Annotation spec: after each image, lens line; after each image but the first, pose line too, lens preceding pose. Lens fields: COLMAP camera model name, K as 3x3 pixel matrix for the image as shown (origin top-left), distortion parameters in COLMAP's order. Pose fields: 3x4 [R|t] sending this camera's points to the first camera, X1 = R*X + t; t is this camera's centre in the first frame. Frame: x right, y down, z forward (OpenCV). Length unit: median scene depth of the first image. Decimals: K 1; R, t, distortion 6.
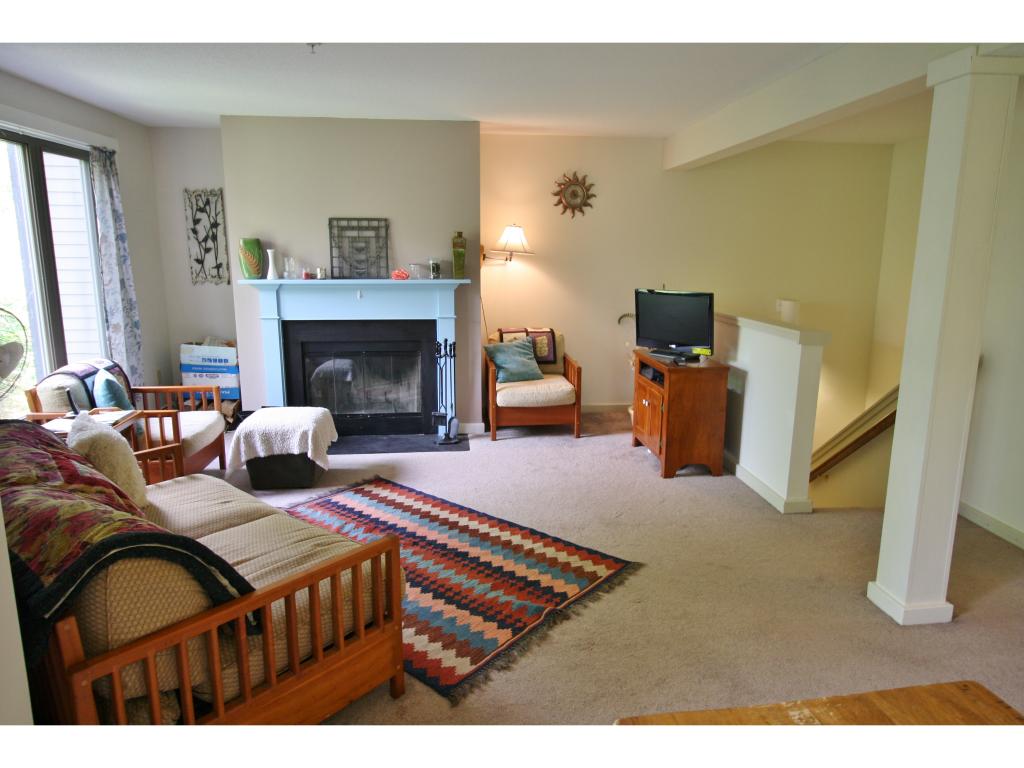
lens RADIAL K [[657.8, 0, 512.9], [0, 657.8, 368.5], [0, 0, 1]] dist [0.004070, 0.000305]
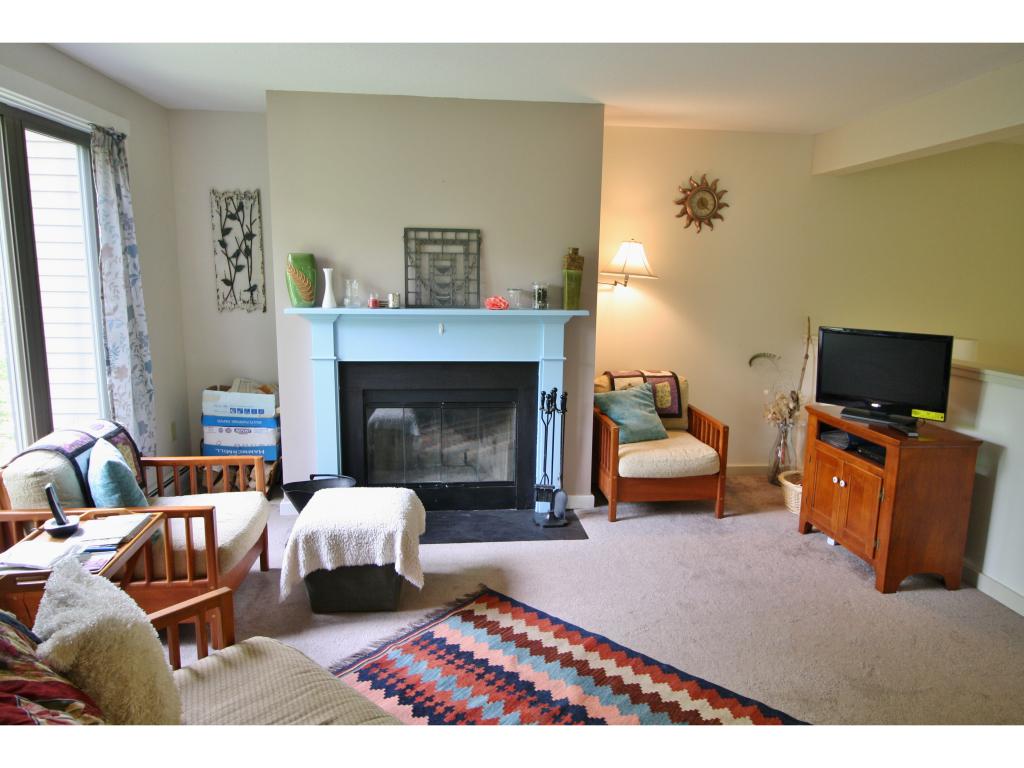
lens RADIAL K [[662.2, 0, 515.9], [0, 662.2, 373.9], [0, 0, 1]] dist [0.003791, -0.002374]
pose [[0.999924, 0.010433, 0.006630, -0.153573], [-0.010283, 0.999698, -0.022300, -0.044370], [-0.006861, 0.022231, 0.999729, 0.237606]]
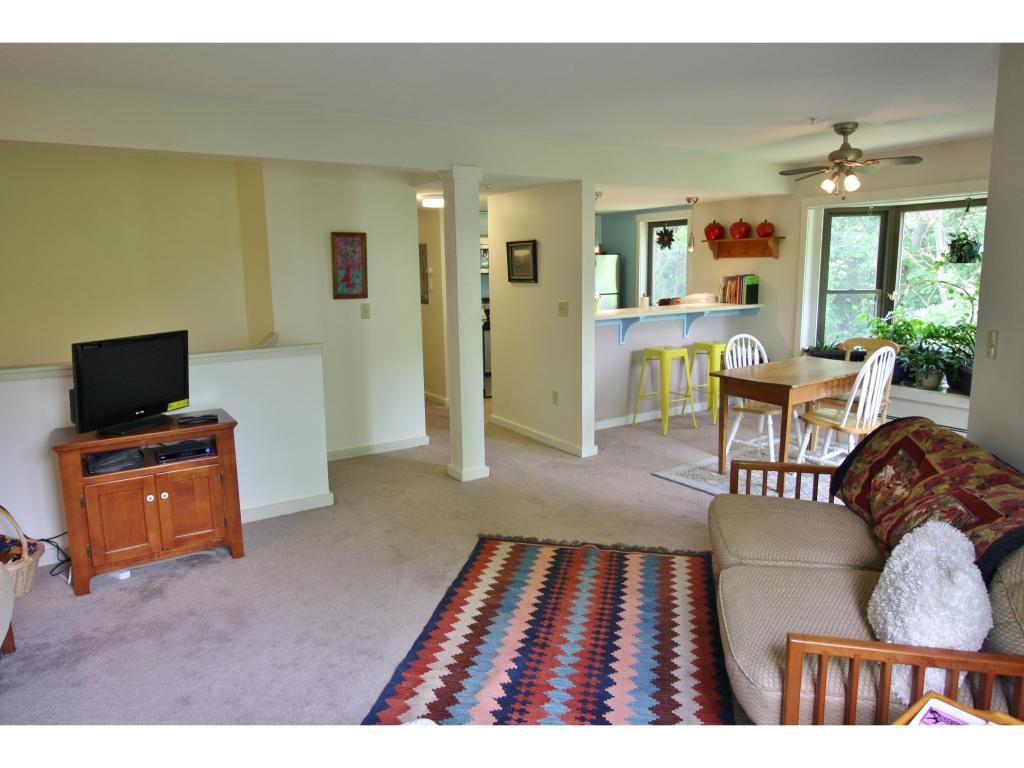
lens RADIAL K [[662.2, 0, 515.9], [0, 662.2, 373.9], [0, 0, 1]] dist [0.003791, -0.002374]
pose [[-0.454690, -0.145529, 0.878680, -0.529454], [0.175315, 0.952635, 0.248497, -0.167212], [-0.873225, 0.267035, -0.407640, 0.845184]]
